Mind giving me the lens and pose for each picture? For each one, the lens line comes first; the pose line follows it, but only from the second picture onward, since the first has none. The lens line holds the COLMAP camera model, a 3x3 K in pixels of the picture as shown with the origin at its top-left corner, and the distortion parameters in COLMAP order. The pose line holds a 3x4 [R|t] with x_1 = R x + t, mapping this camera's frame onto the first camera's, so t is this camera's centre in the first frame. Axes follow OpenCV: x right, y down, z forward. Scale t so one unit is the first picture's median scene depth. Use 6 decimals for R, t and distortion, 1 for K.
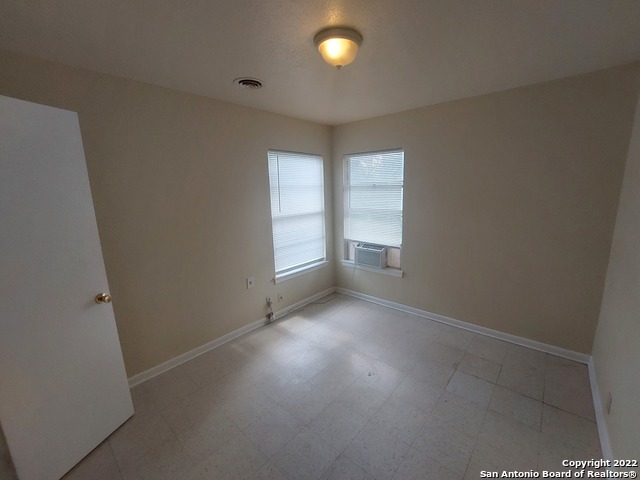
lens RADIAL K [[264.1, 0, 330.6], [0, 264.1, 239.3], [0, 0, 1]] dist [-0.008030, -0.000089]
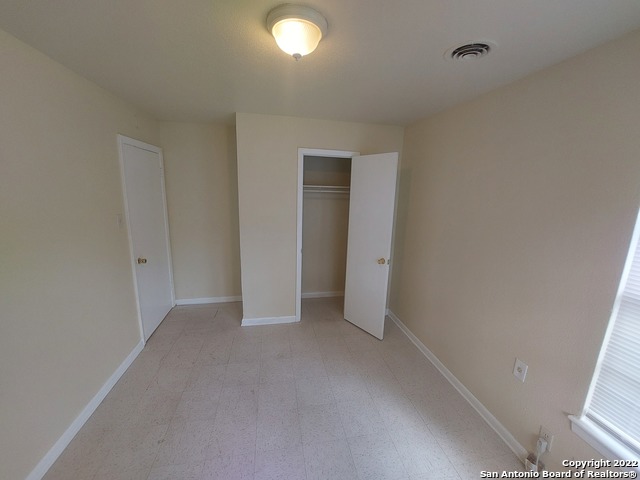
lens RADIAL K [[255.6, 0, 320.0], [0, 255.6, 240.0], [0, 0, 1]] dist [-0.000349, -0.000015]
pose [[-0.608015, 0.167265, -0.776106, 0.324713], [-0.164164, 0.929941, 0.329029, -0.196530], [0.776768, 0.327463, -0.537959, 0.786484]]
